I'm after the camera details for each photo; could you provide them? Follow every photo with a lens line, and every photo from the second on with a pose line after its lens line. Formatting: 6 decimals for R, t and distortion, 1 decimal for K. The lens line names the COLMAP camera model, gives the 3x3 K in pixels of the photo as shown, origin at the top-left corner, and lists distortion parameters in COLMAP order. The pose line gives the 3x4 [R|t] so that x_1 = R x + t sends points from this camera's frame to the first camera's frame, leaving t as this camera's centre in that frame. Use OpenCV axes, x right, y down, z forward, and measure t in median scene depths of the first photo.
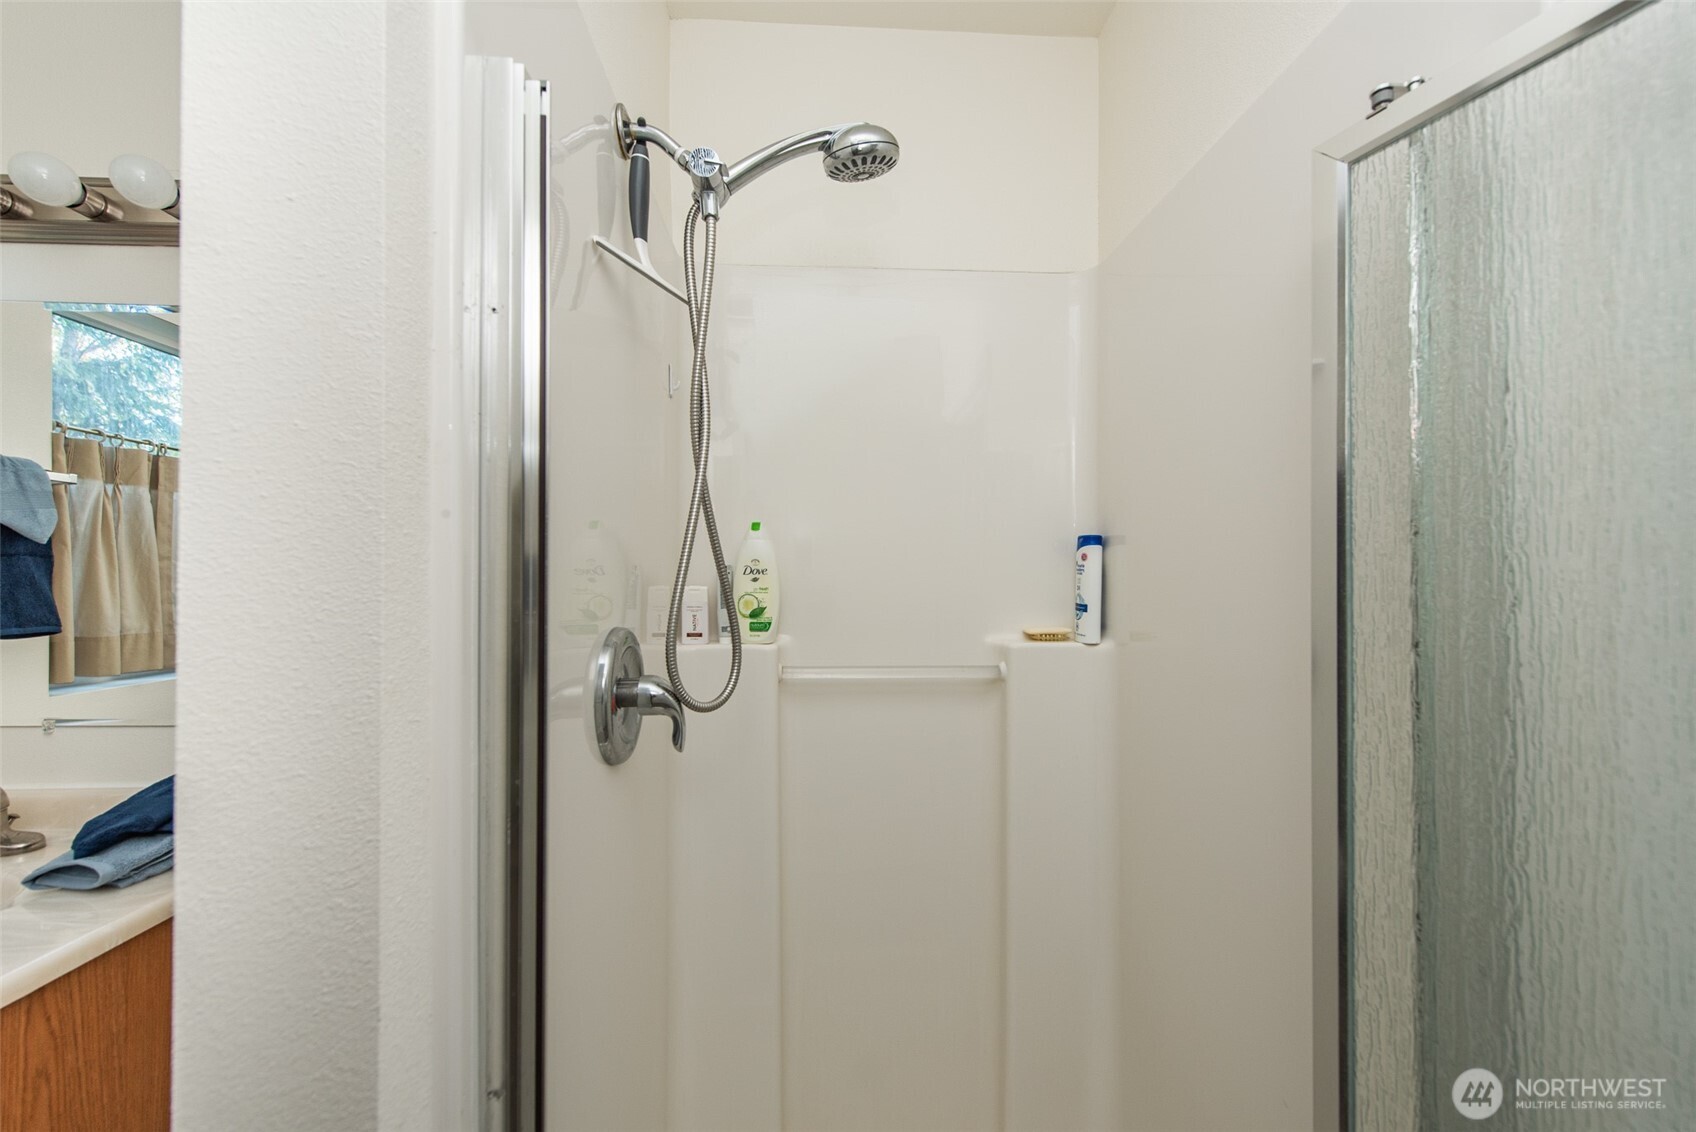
lens RADIAL K [[669.9, 0, 848.6], [0, 669.9, 580.8], [0, 0, 1]] dist [0.003548, 0.000285]
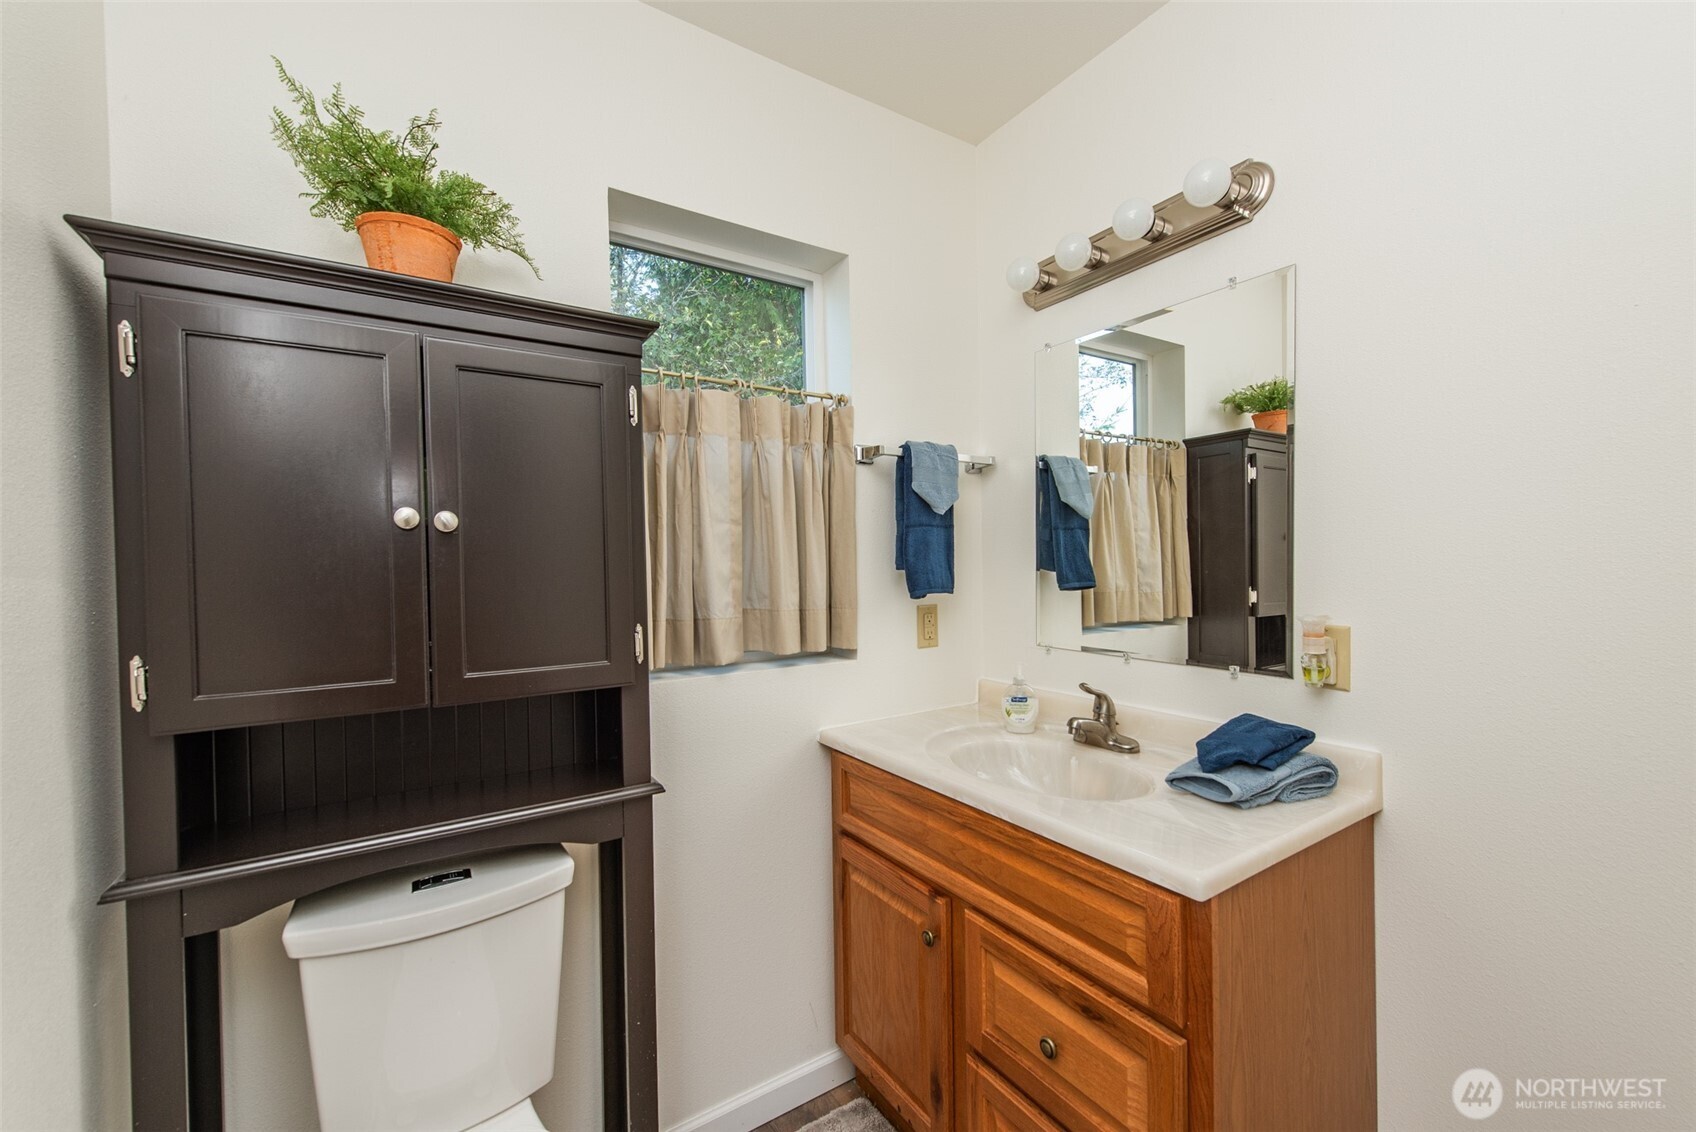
lens RADIAL K [[669.9, 0, 846.6], [0, 669.9, 567.7], [0, 0, 1]] dist [0.003548, 0.000285]
pose [[0.492419, -0.010033, -0.870300, -0.279327], [0.023461, 0.999723, 0.001749, 0.026643], [0.870042, -0.021279, 0.492519, -0.066209]]
